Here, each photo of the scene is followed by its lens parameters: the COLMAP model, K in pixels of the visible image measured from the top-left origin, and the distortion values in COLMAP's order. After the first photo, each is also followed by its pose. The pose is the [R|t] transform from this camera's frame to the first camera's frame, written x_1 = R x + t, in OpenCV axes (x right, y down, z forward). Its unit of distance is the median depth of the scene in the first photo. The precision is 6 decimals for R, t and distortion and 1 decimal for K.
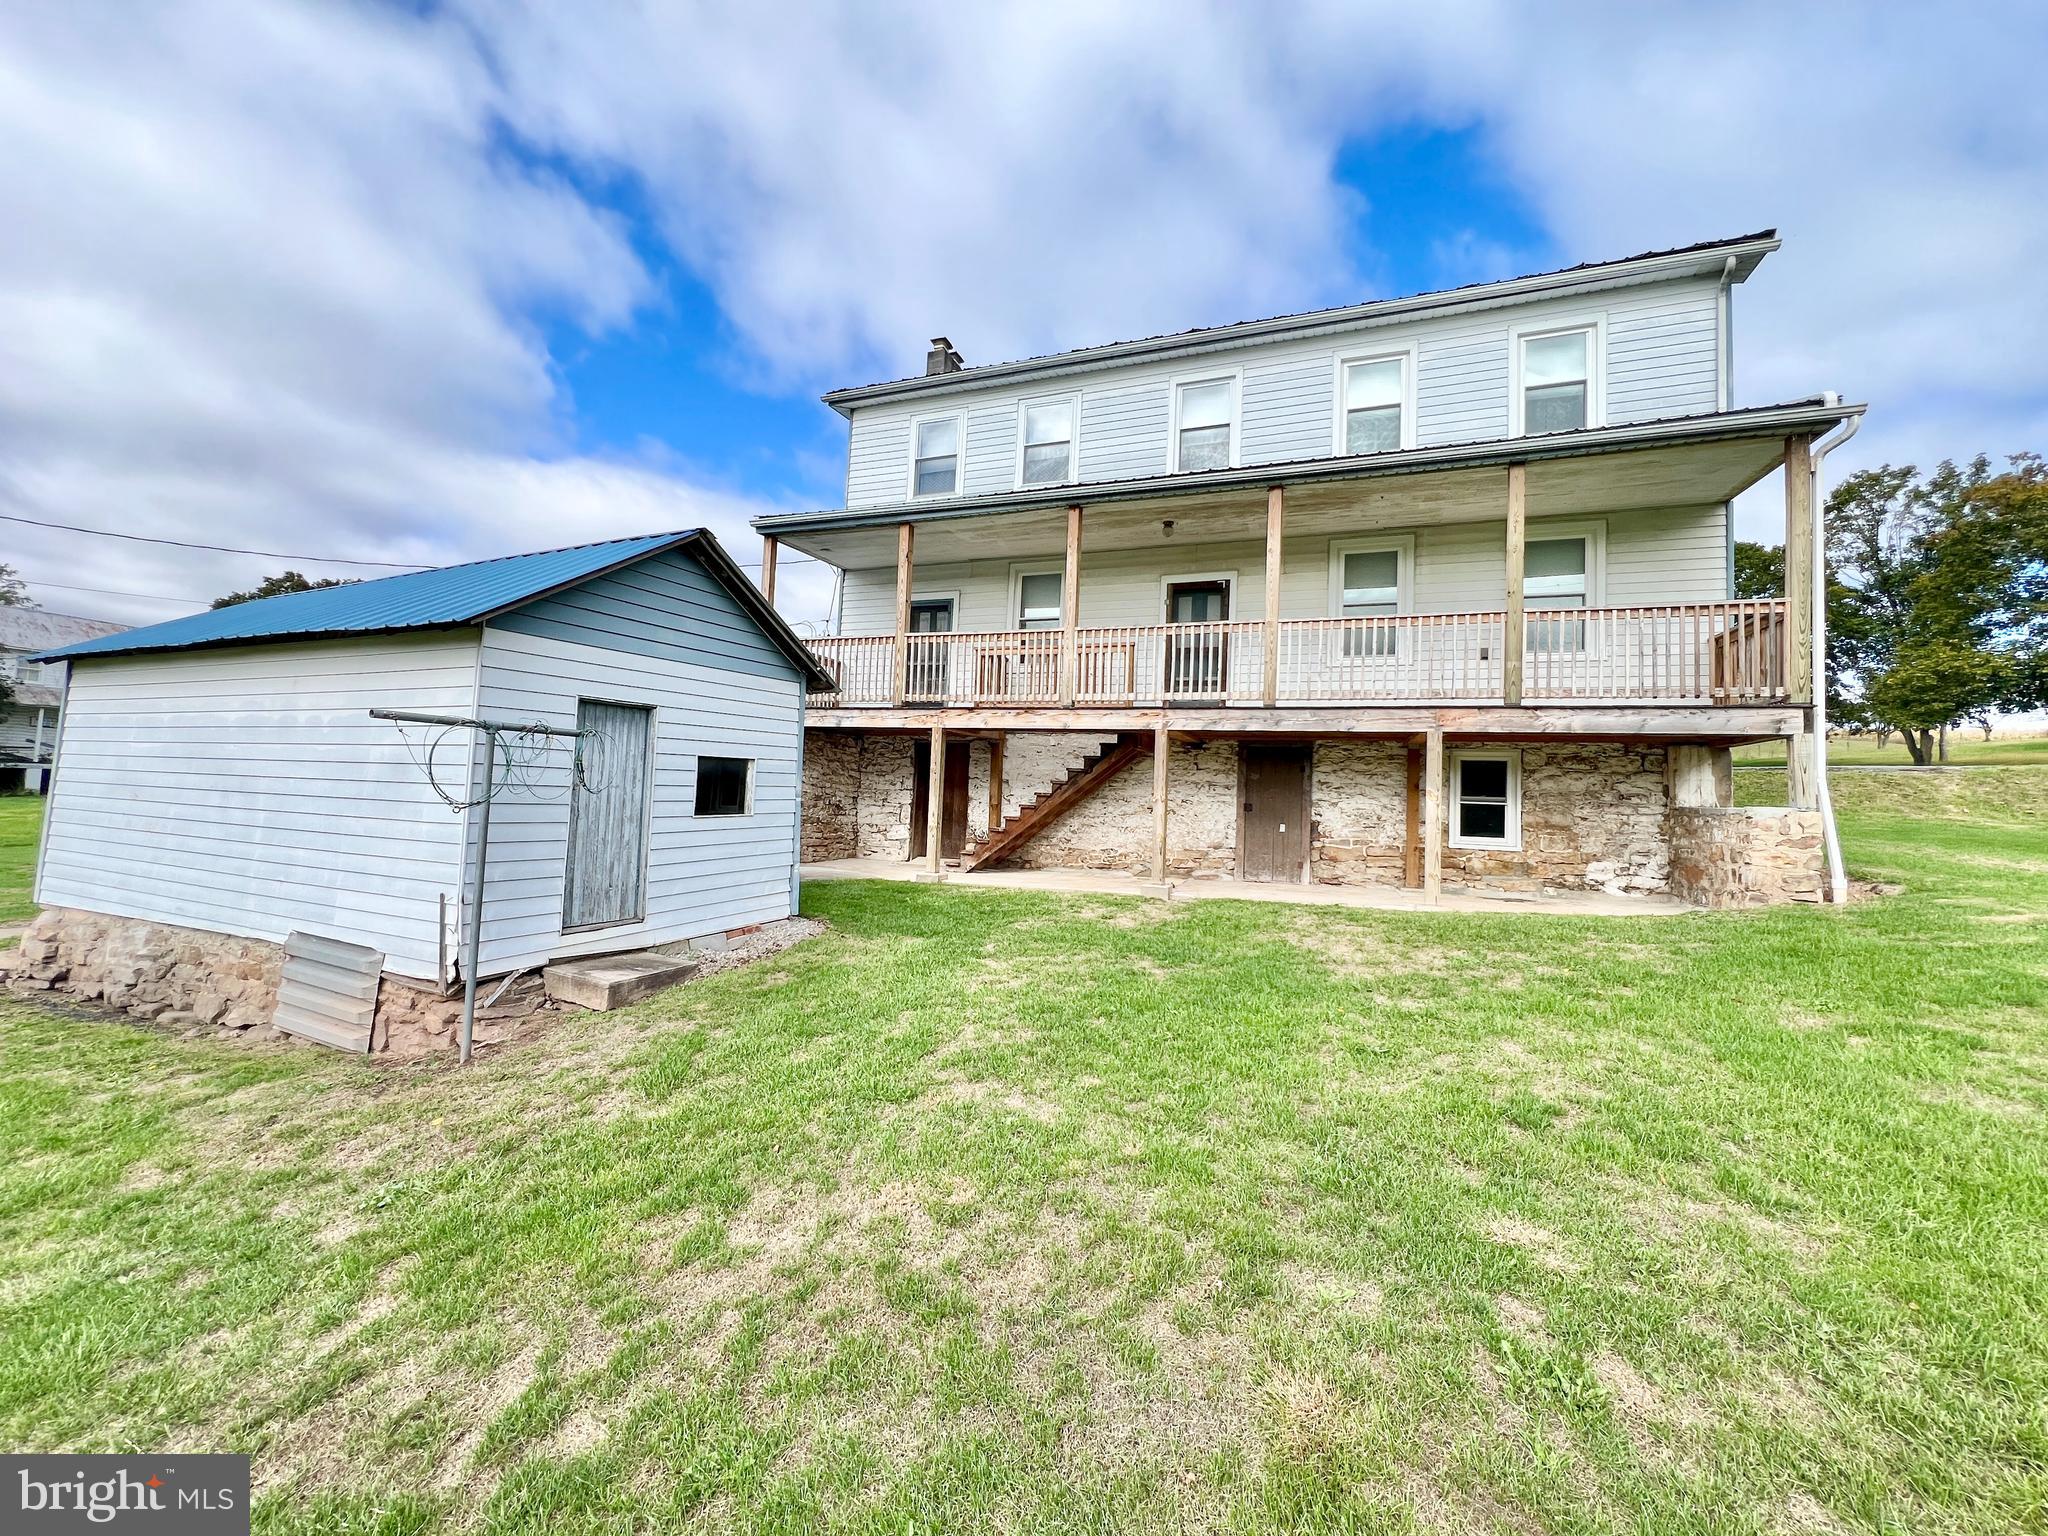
lens RADIAL K [[822.4, 0, 1018.6], [0, 822.4, 764.0], [0, 0, 1]] dist [-0.003885, 0.000151]
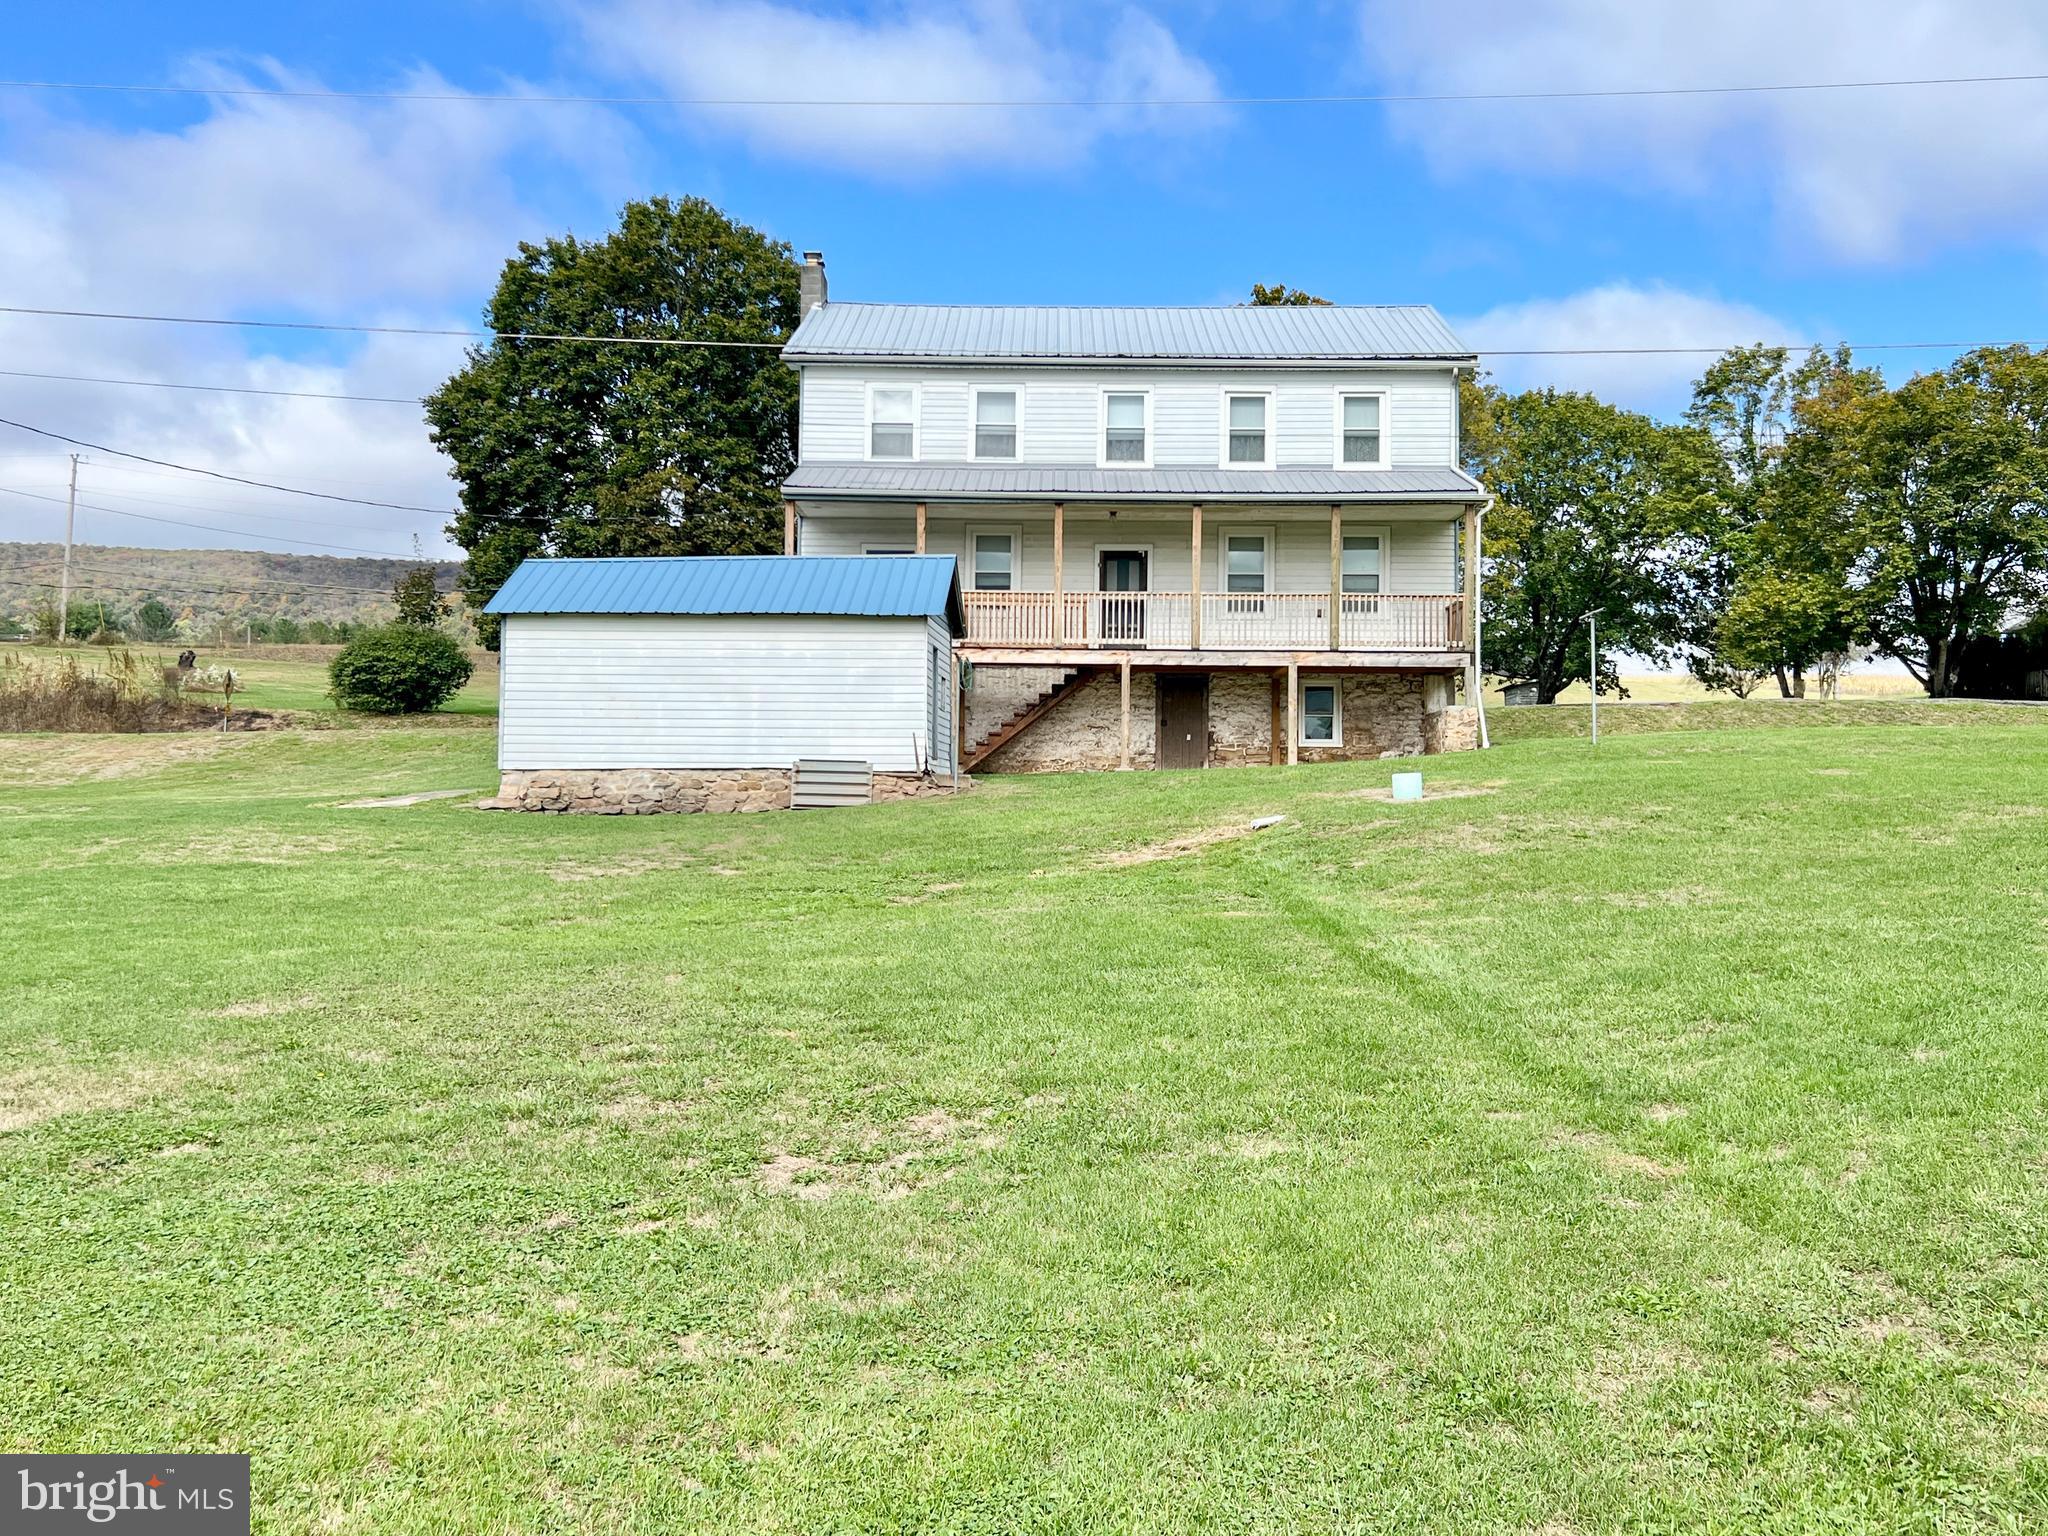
lens RADIAL K [[1882.5, 0, 1024.0], [0, 1882.5, 768.0], [0, 0, 1]] dist [0.083068, -0.008722]
pose [[0.935335, -0.014565, 0.353463, -1.128836], [0.012306, 0.999887, 0.008636, 0.107319], [-0.353549, -0.003728, 0.935408, -1.981235]]
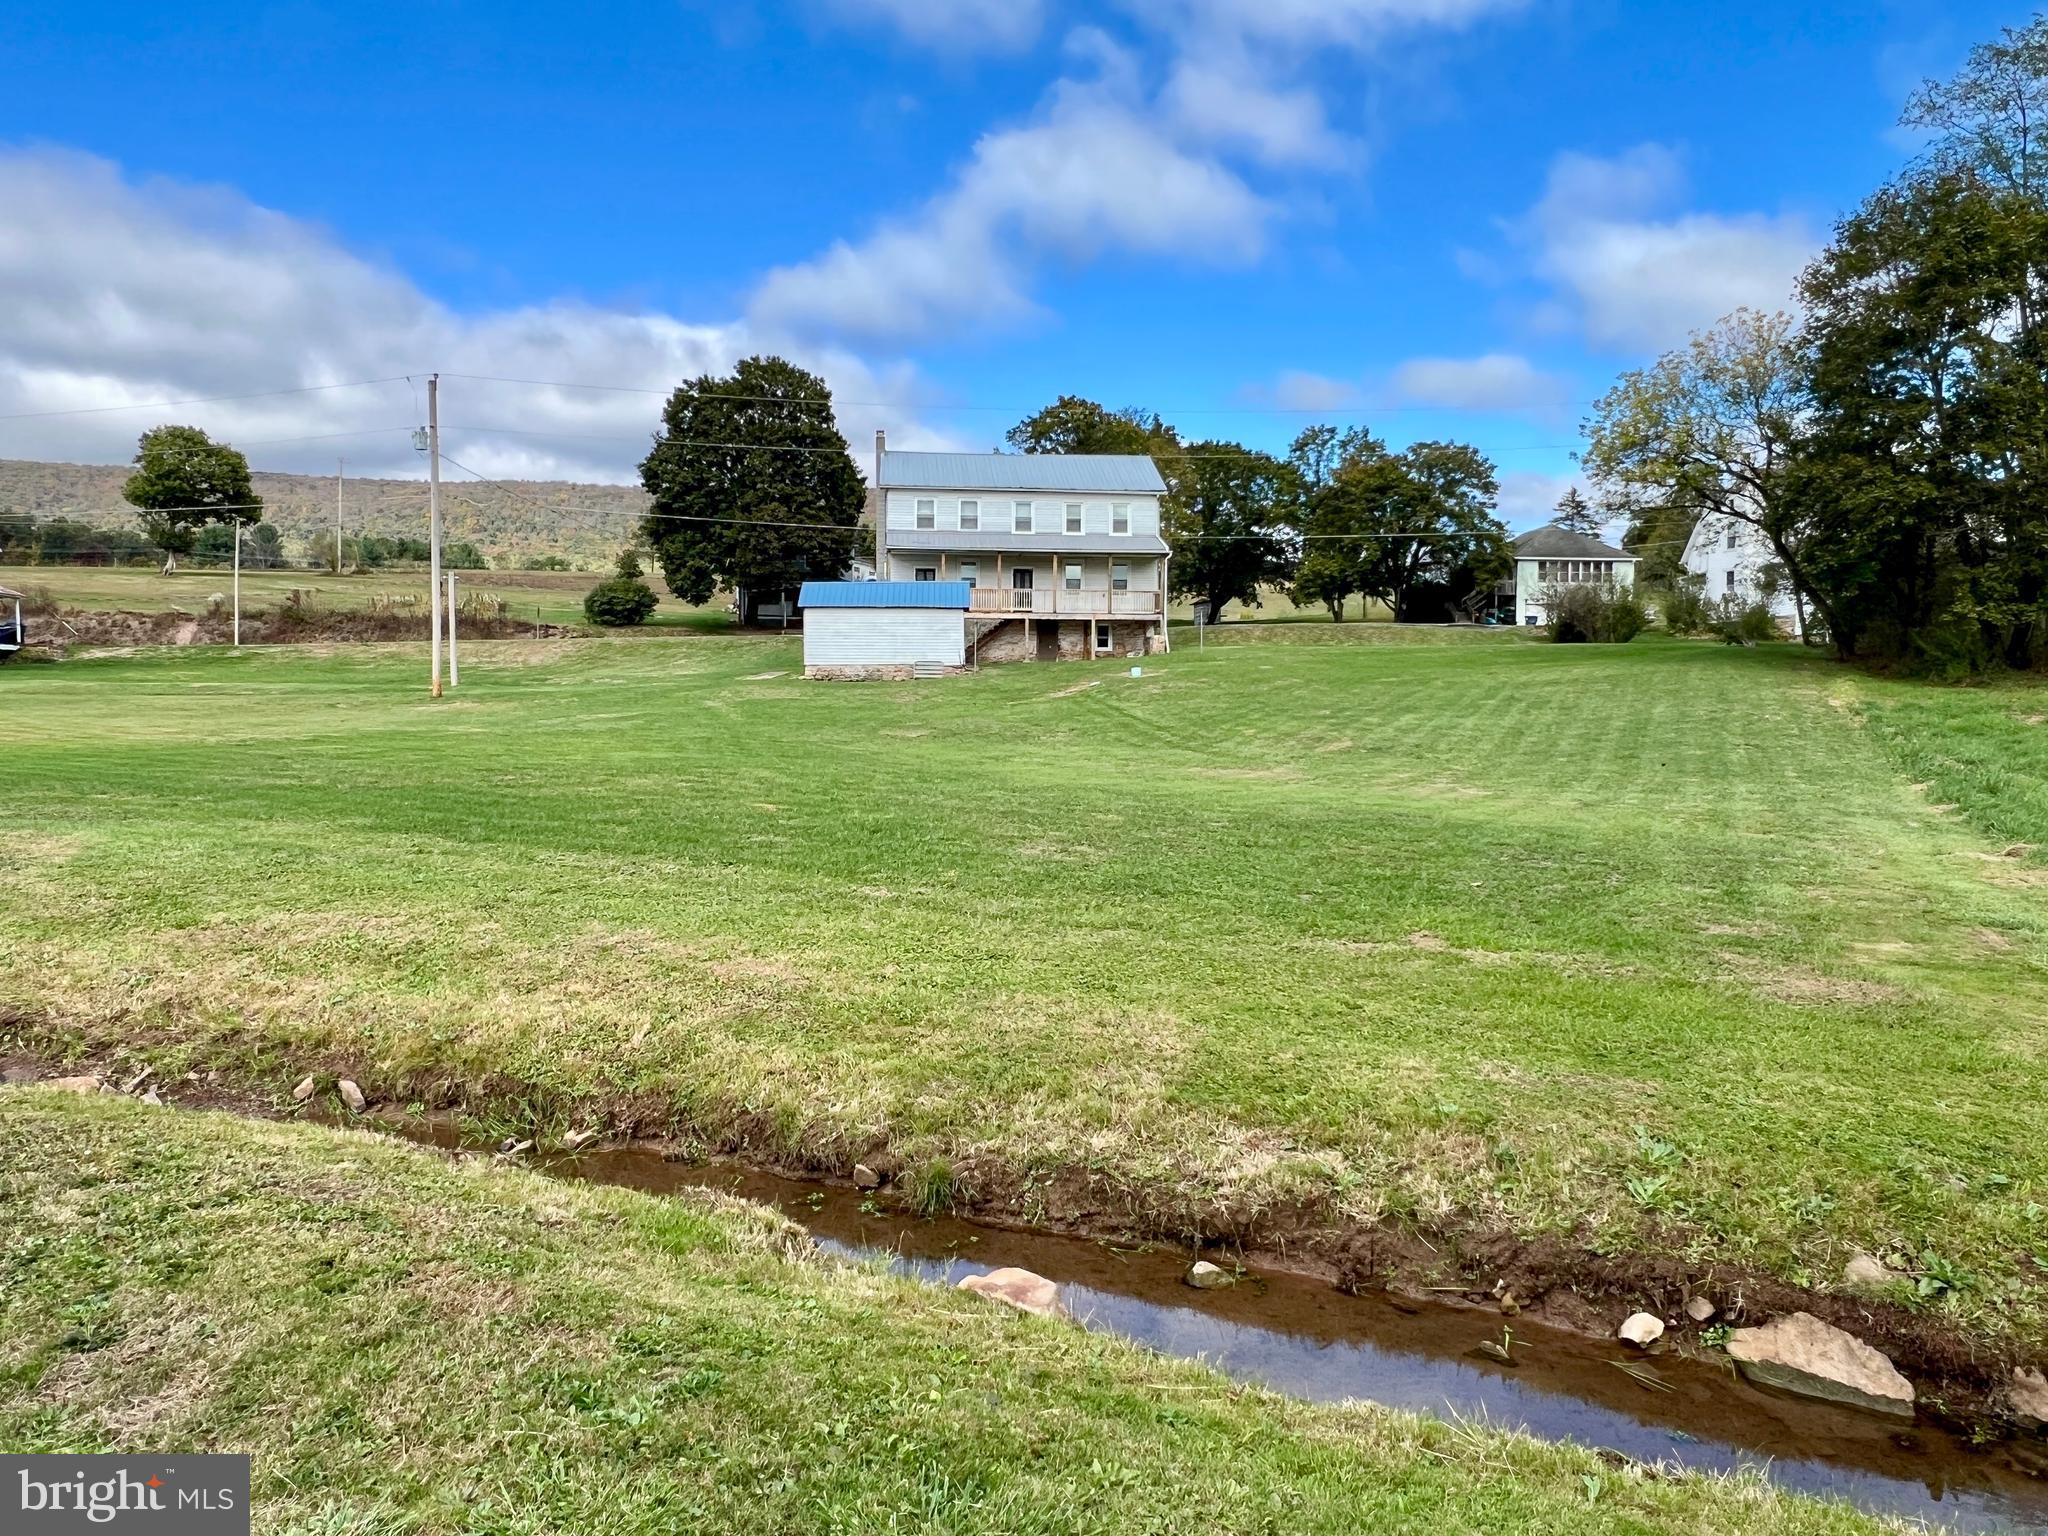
lens RADIAL K [[1409.2, 0, 1018.4], [0, 1409.2, 771.5], [0, 0, 1]] dist [-0.032030, -0.001439]
pose [[0.890572, -0.059657, 0.450913, -2.574190], [0.012852, 0.994266, 0.106161, -0.029255], [-0.454661, -0.088750, 0.886232, -4.337778]]
